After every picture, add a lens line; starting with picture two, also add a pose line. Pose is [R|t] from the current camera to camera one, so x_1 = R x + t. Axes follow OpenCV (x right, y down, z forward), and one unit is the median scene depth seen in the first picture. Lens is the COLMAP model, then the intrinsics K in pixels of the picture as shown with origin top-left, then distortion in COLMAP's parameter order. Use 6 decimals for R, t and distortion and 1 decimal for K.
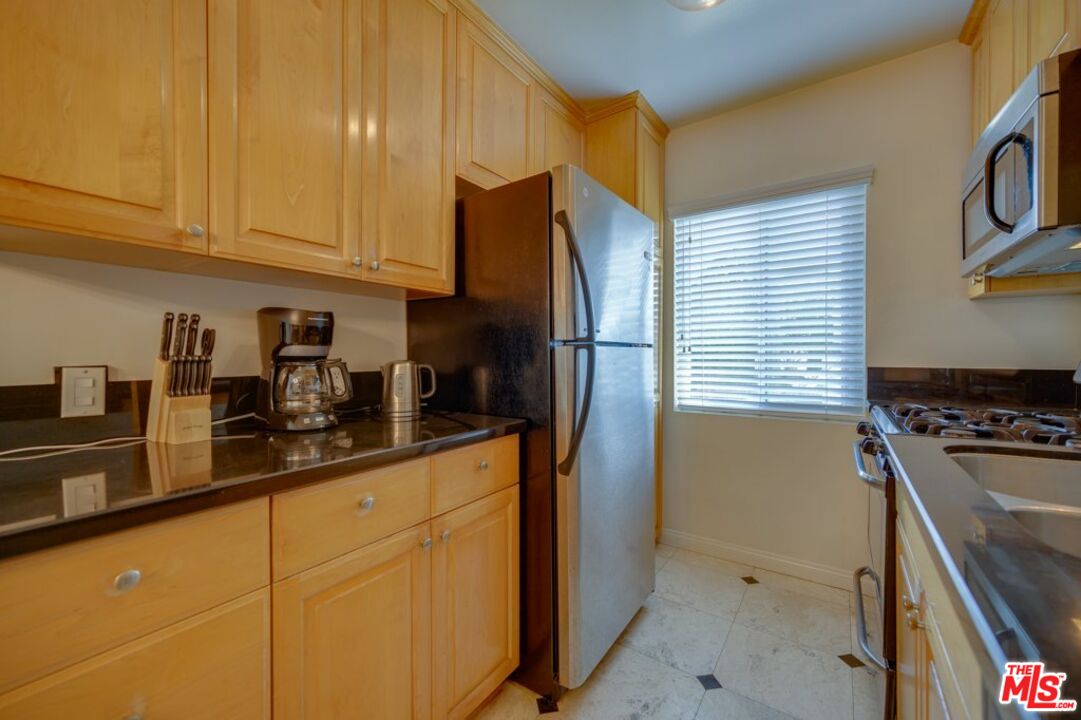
lens RADIAL K [[426.7, 0, 538.7], [0, 426.7, 359.6], [0, 0, 1]] dist [-0.000464, -0.000096]
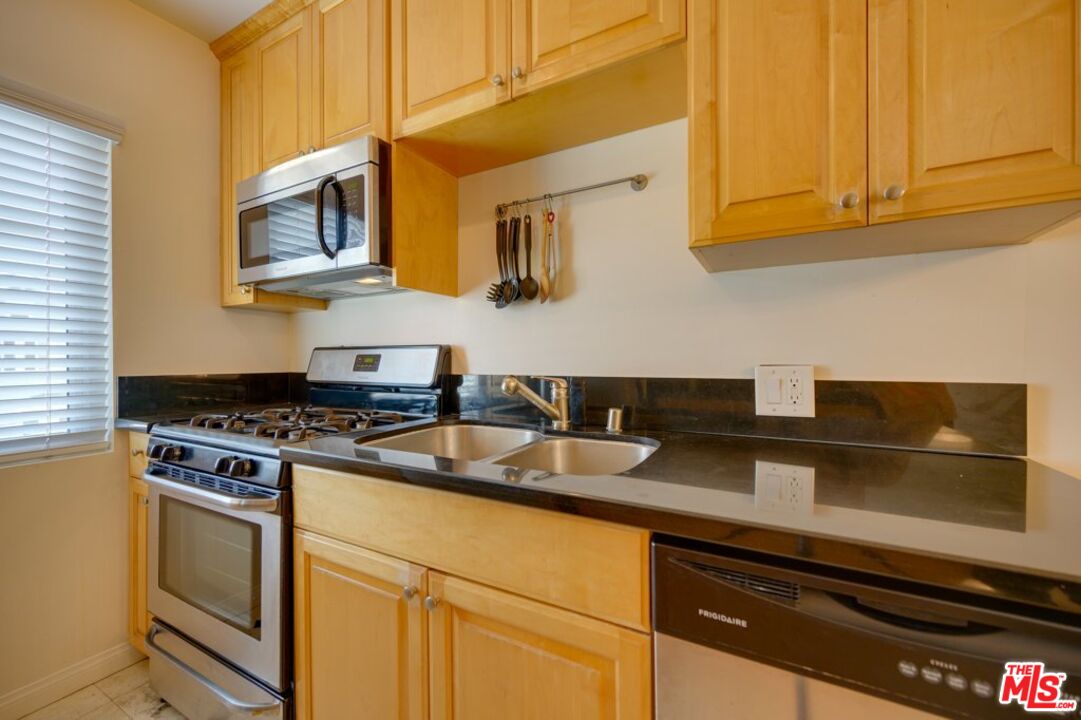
lens RADIAL K [[427.6, 0, 540.3], [0, 427.6, 362.1], [0, 0, 1]] dist [-0.002127, -0.000278]
pose [[-0.120744, -0.004351, 0.992674, -0.111740], [0.015048, 0.999867, 0.006213, -0.002667], [-0.992570, 0.015688, -0.120663, 0.392159]]
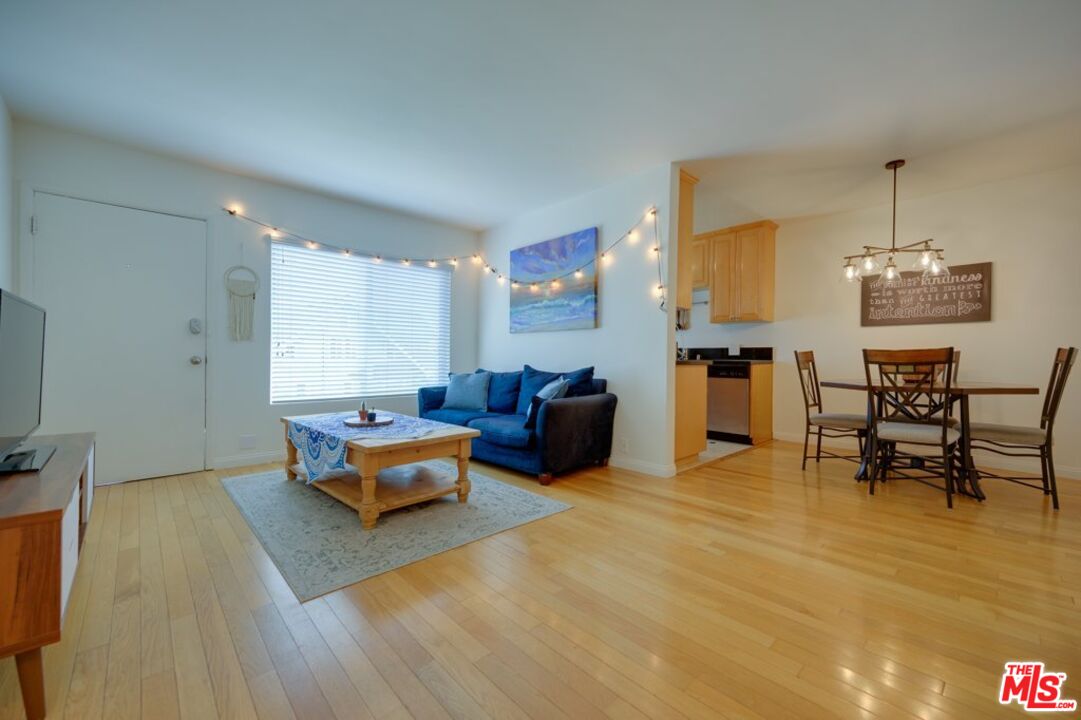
lens RADIAL K [[427.6, 0, 540.3], [0, 427.6, 362.1], [0, 0, 1]] dist [-0.002127, -0.000278]
pose [[0.198333, -0.005740, 0.980118, -2.916035], [0.001514, 0.999983, 0.005550, 0.122609], [-0.980134, 0.000383, 0.198338, 0.724974]]
